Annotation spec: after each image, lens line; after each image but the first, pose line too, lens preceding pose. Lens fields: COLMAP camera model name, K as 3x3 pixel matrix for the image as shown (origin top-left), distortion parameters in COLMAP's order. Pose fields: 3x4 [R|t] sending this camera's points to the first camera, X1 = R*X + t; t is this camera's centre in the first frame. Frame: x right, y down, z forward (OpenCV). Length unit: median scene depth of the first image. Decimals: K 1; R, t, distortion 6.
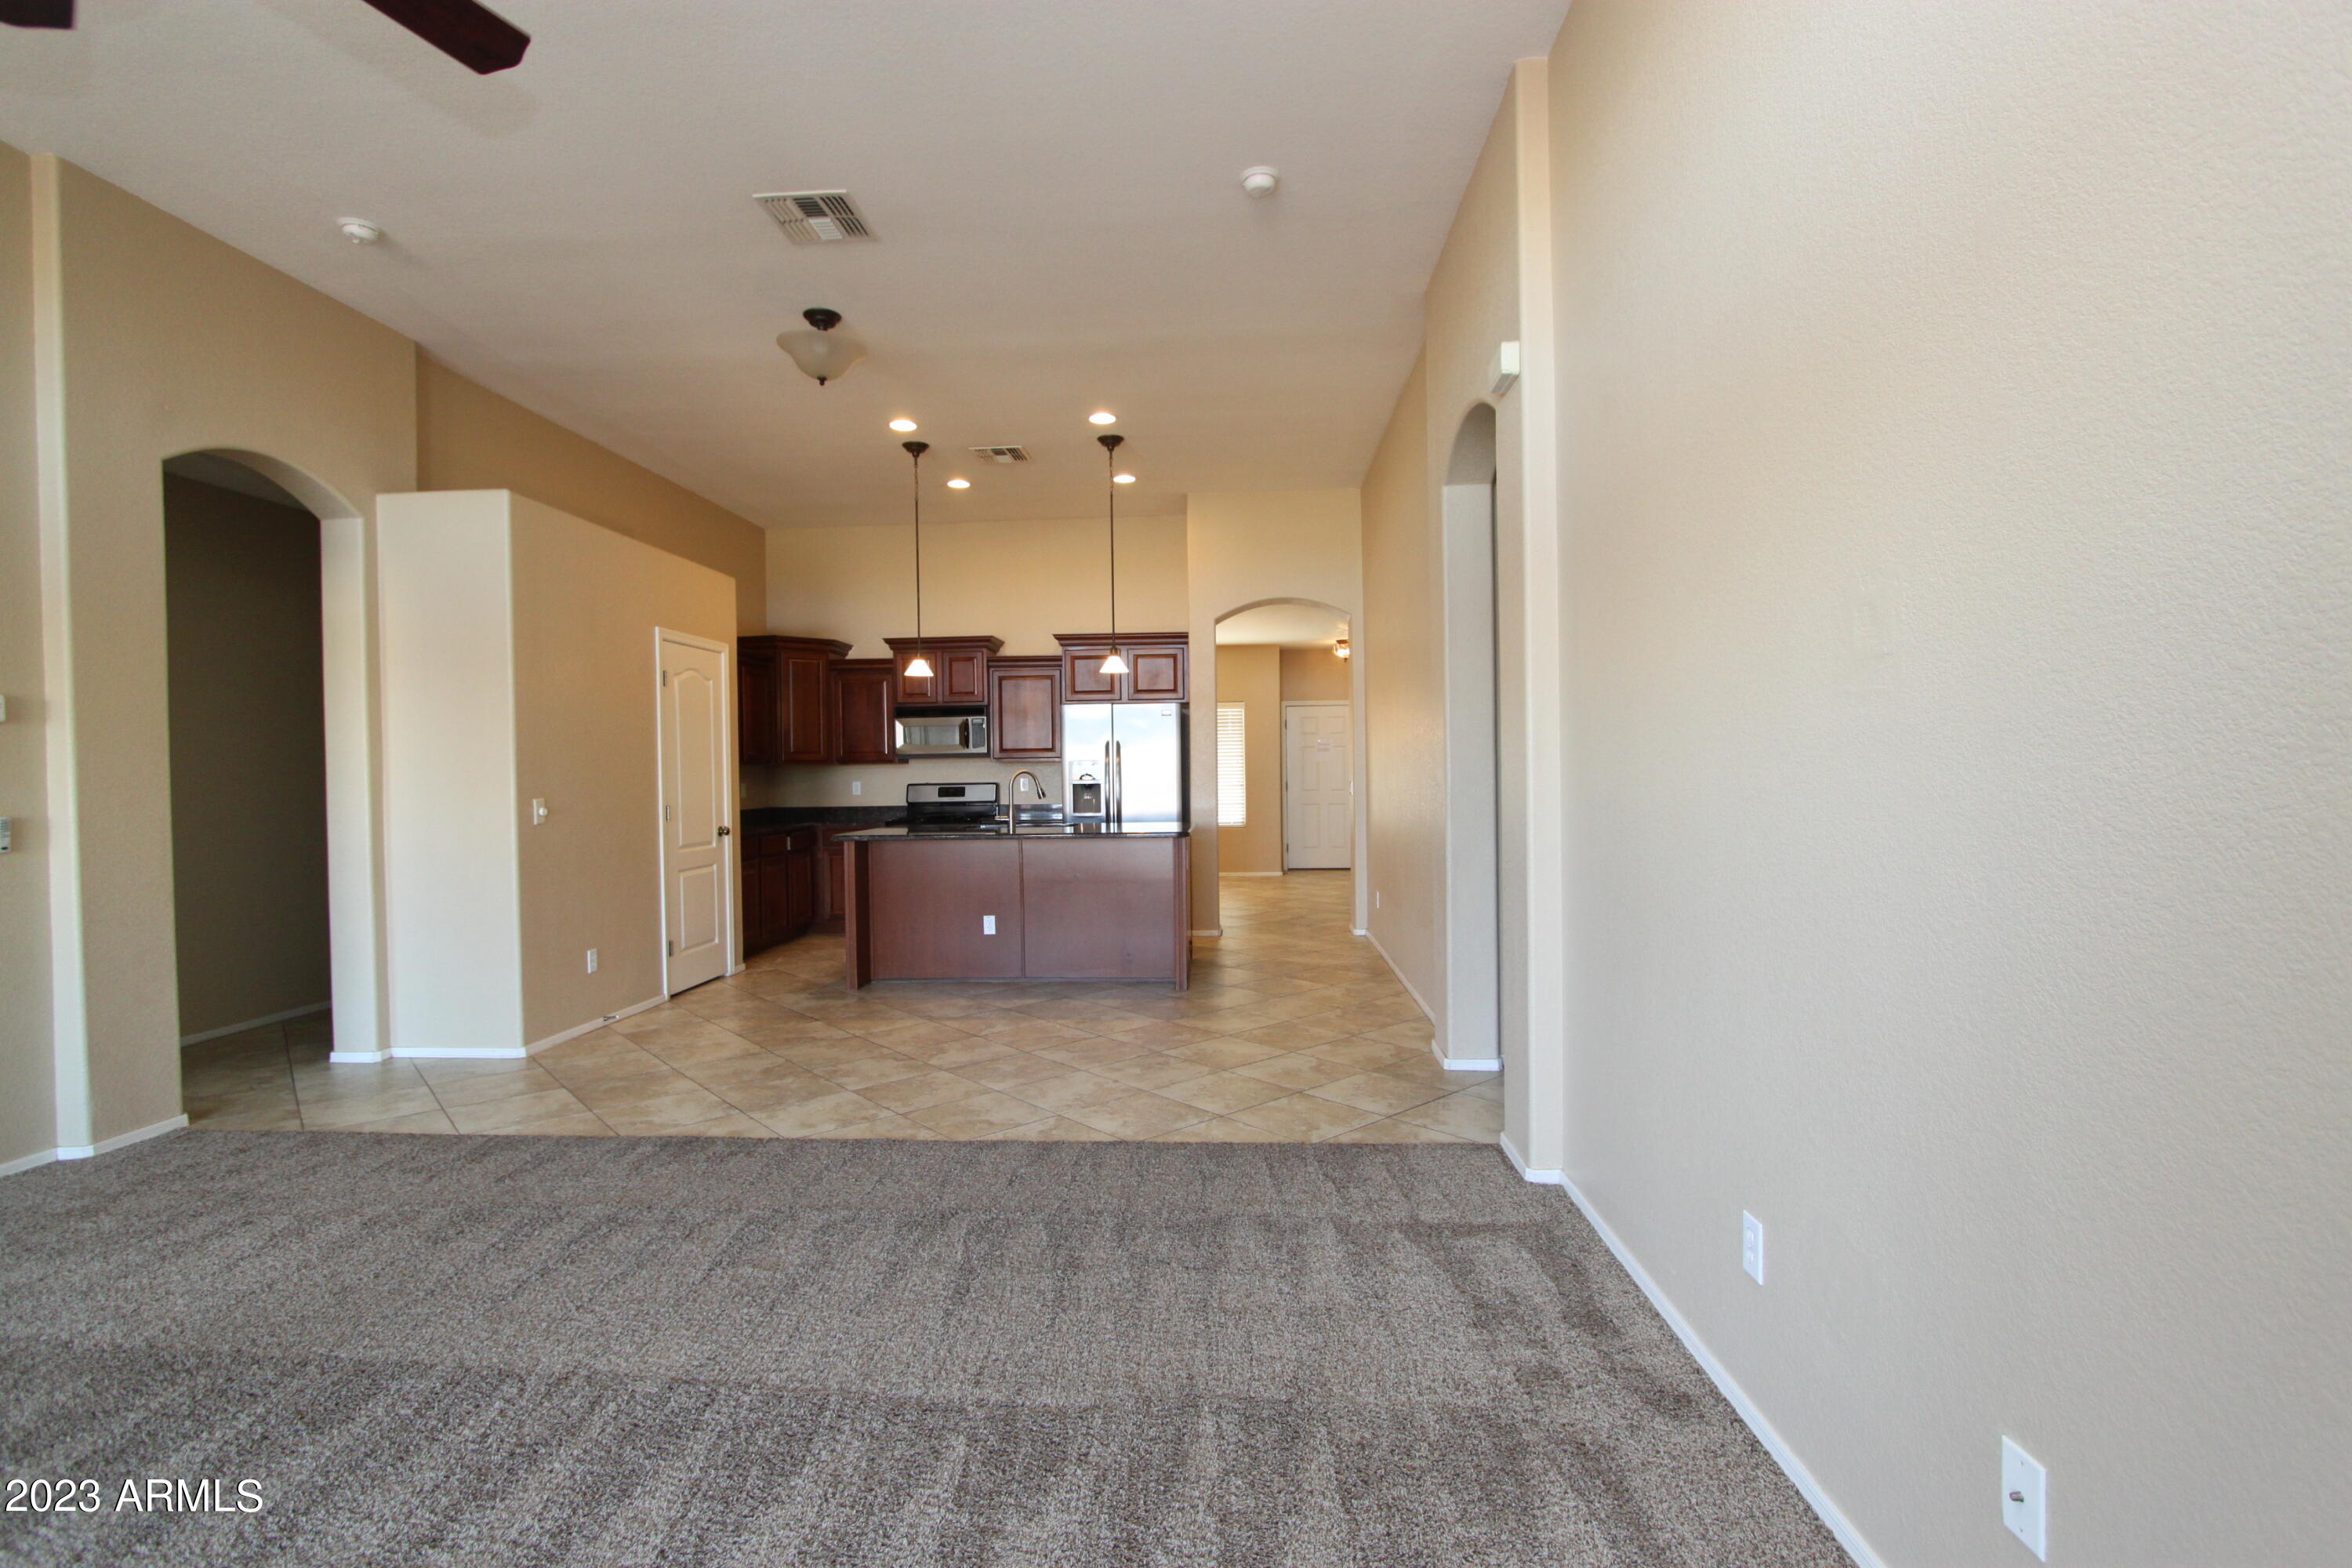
lens RADIAL K [[1082.4, 0, 1170.1], [0, 1082.4, 781.3], [0, 0, 1]] dist [-0.018074, 0.001529]
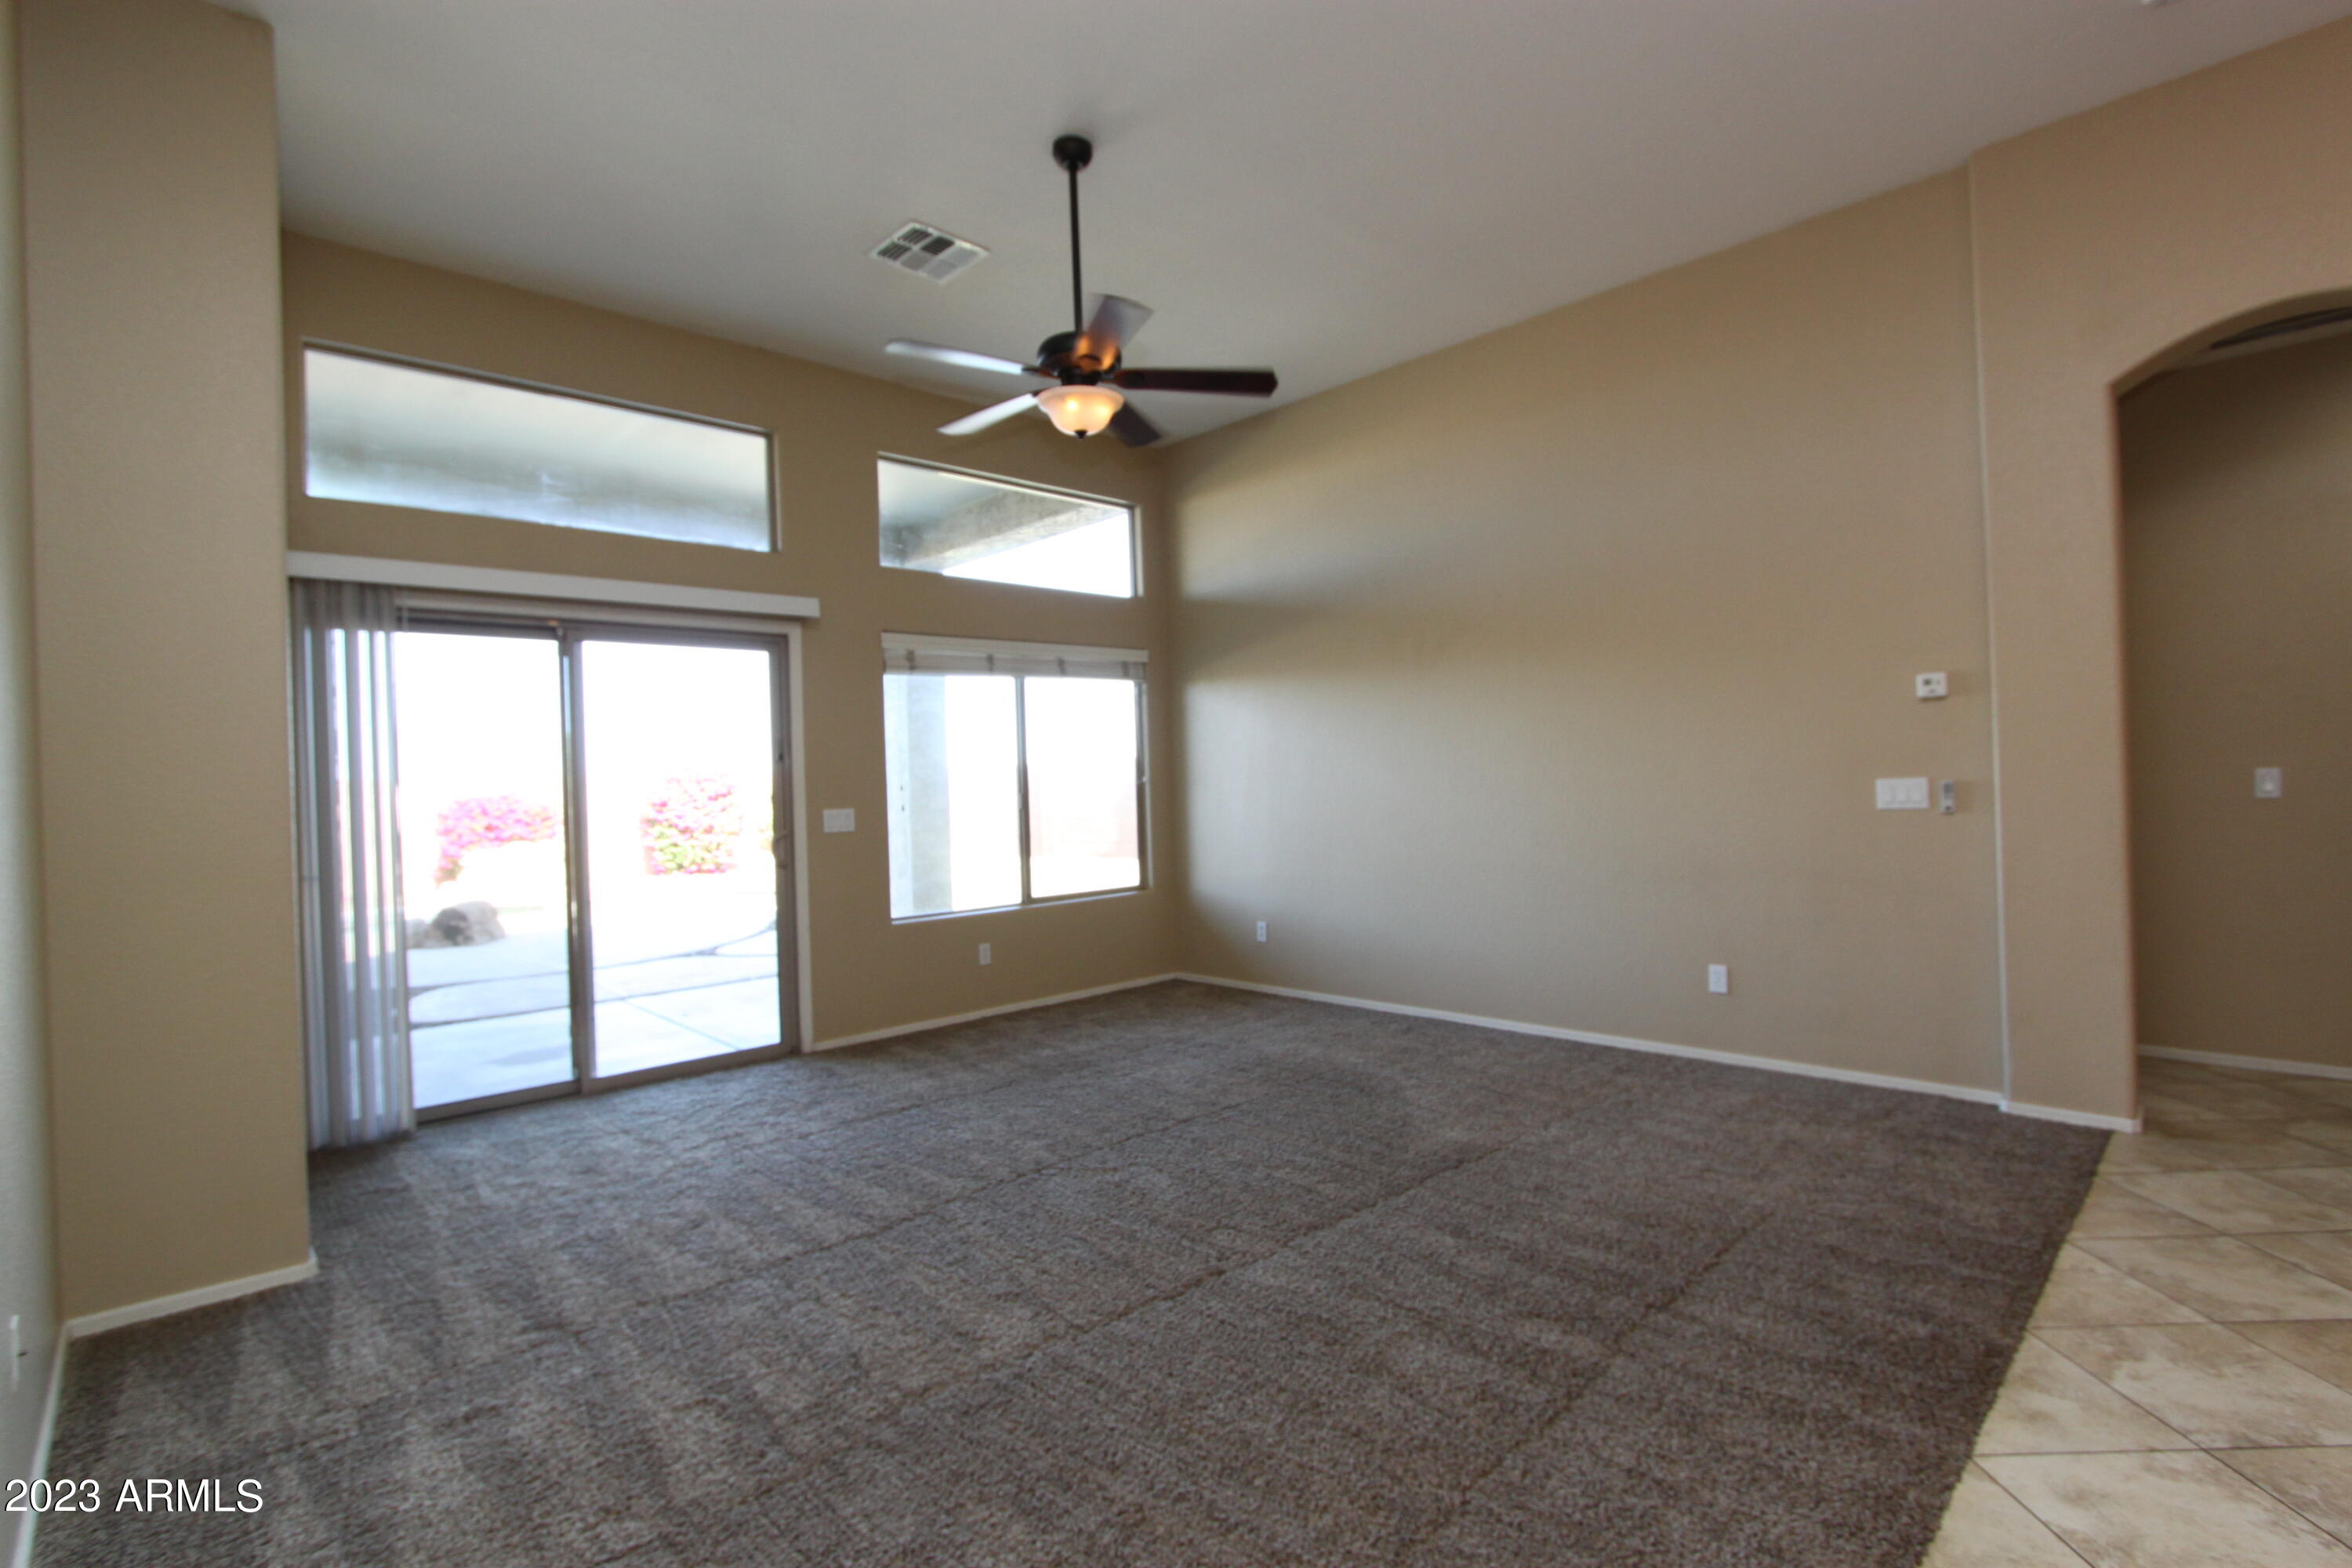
lens RADIAL K [[1111.1, 0, 1169.7], [0, 1111.1, 770.4], [0, 0, 1]] dist [-0.021790, 0.000624]
pose [[-0.683859, 0.034407, -0.728802, 0.126185], [0.035511, 0.999273, 0.013855, -0.008045], [0.728749, -0.016406, -0.684584, 0.489439]]
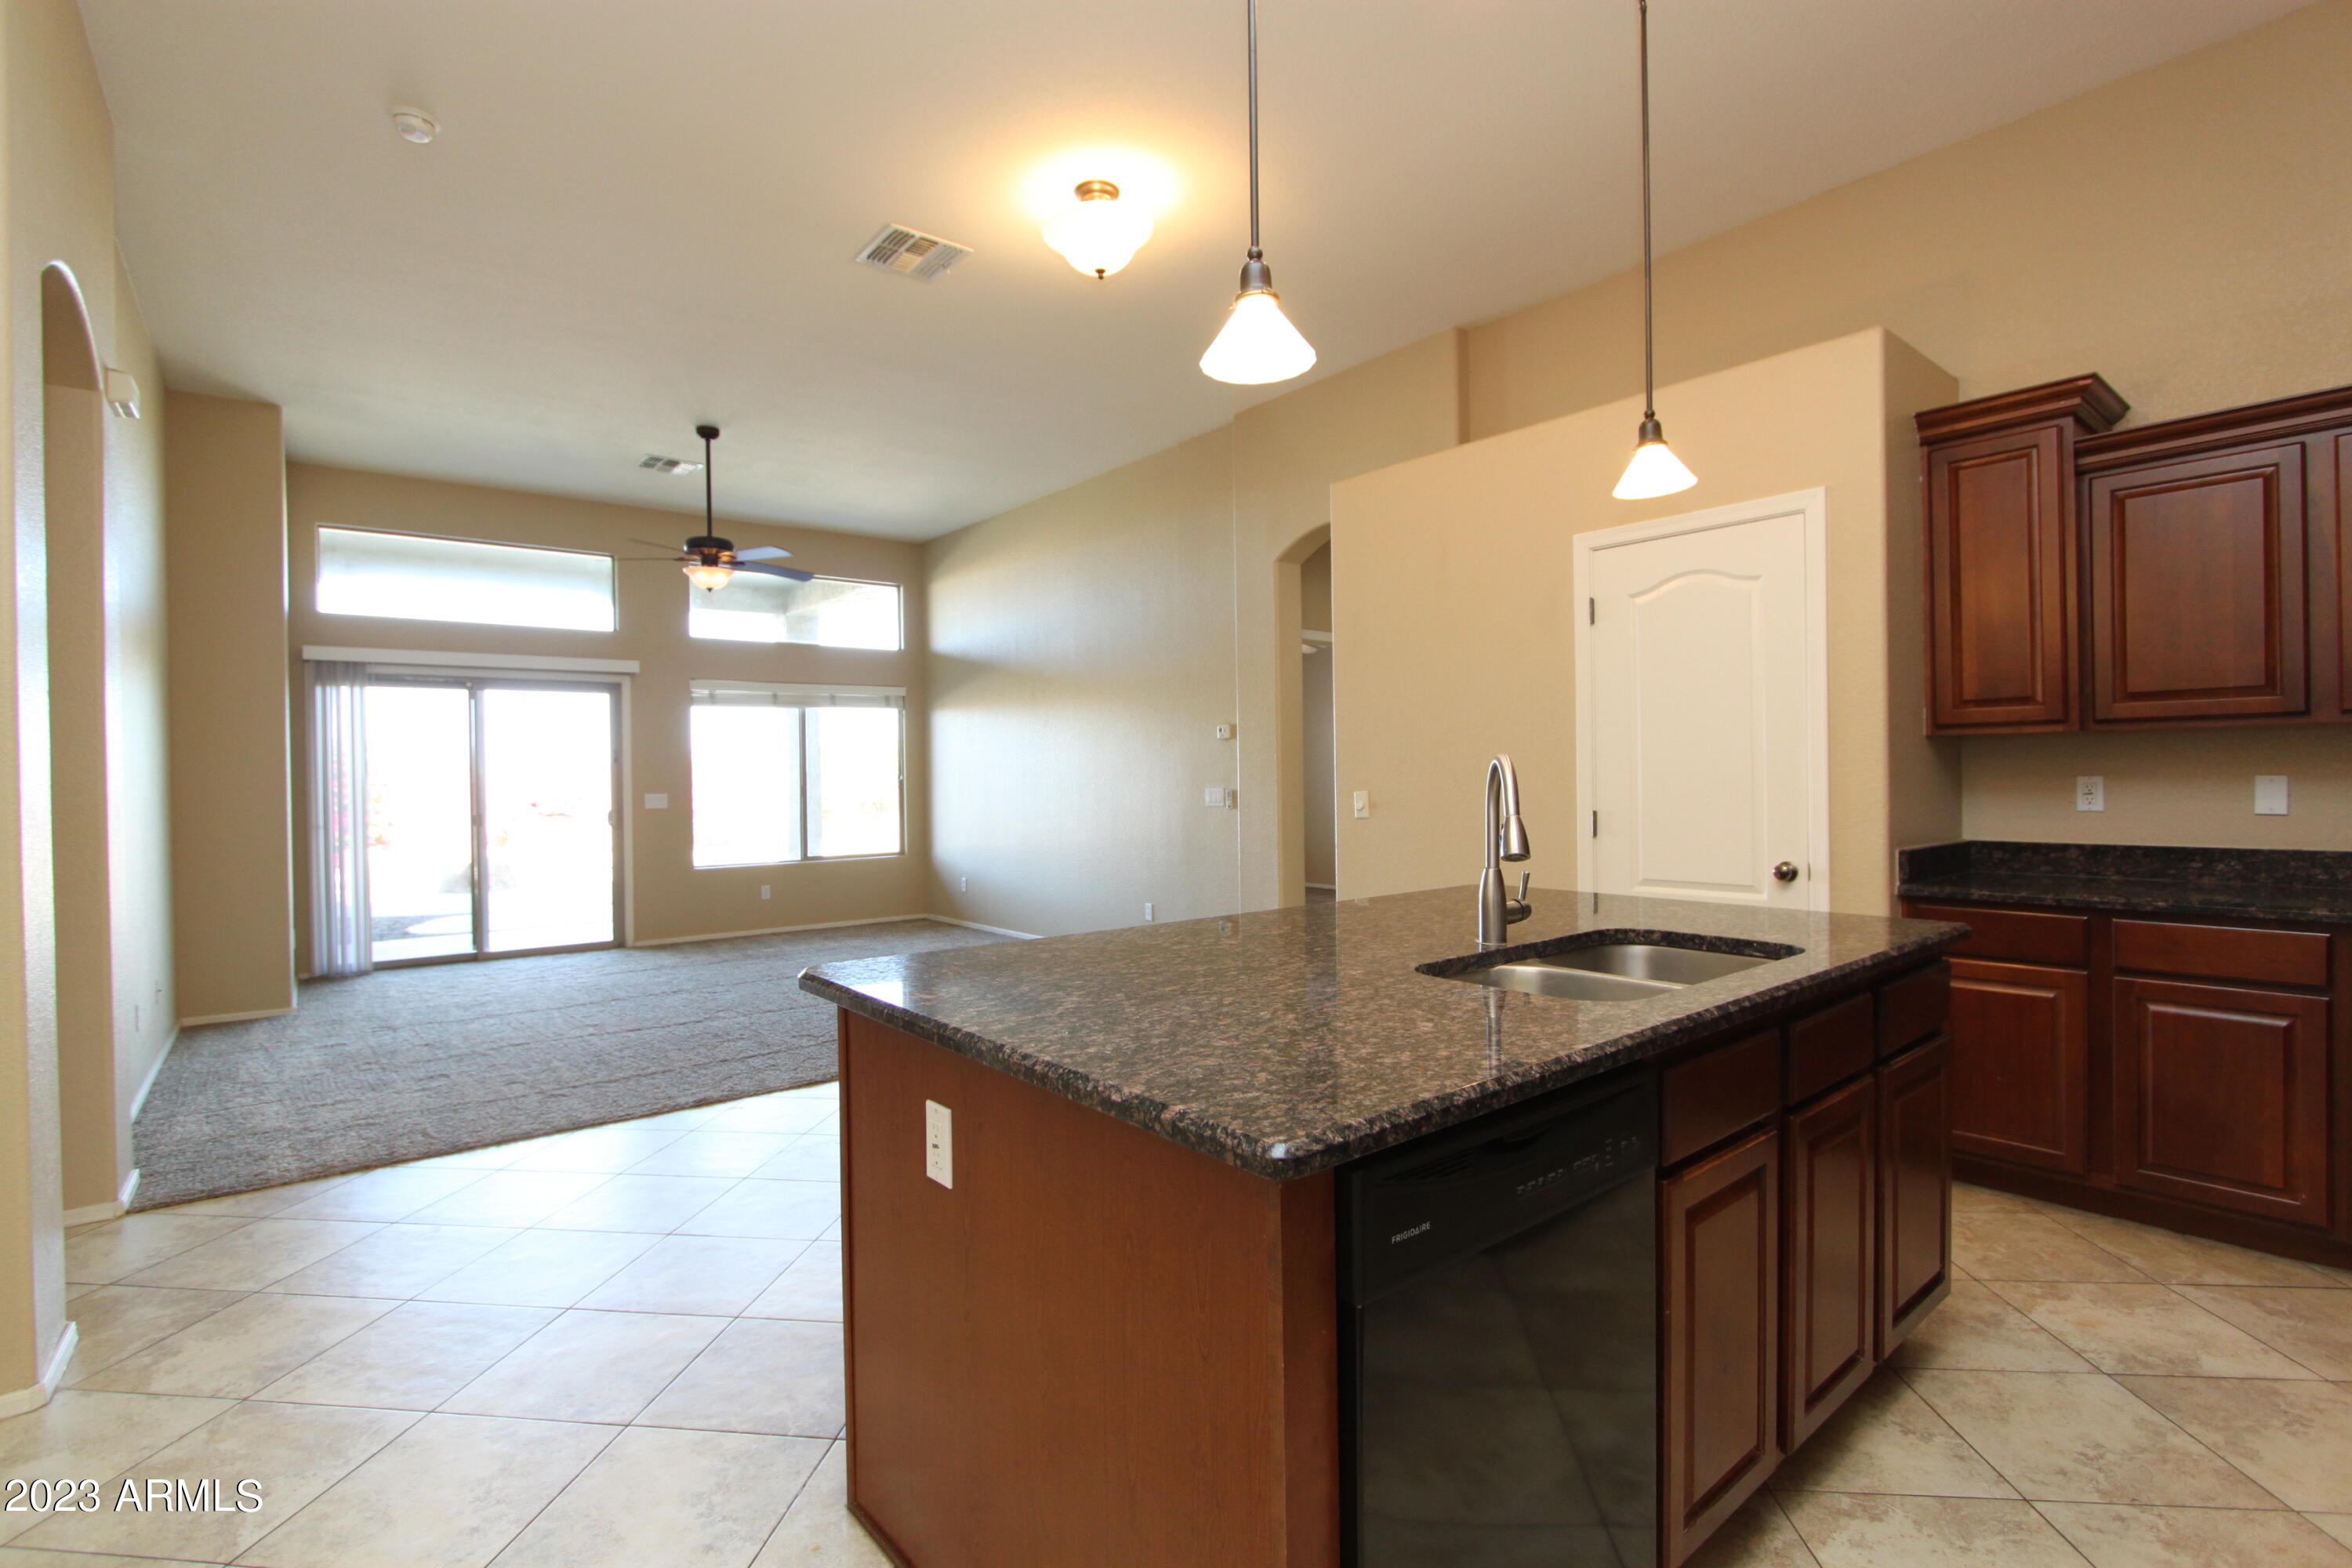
lens RADIAL K [[1082.4, 0, 1170.1], [0, 1082.4, 781.3], [0, 0, 1]] dist [-0.018074, 0.001529]
pose [[-0.734434, 0.032107, -0.677921, 0.109798], [0.019499, 0.999466, 0.026212, -0.011753], [0.678400, 0.006032, -0.734668, 0.965453]]
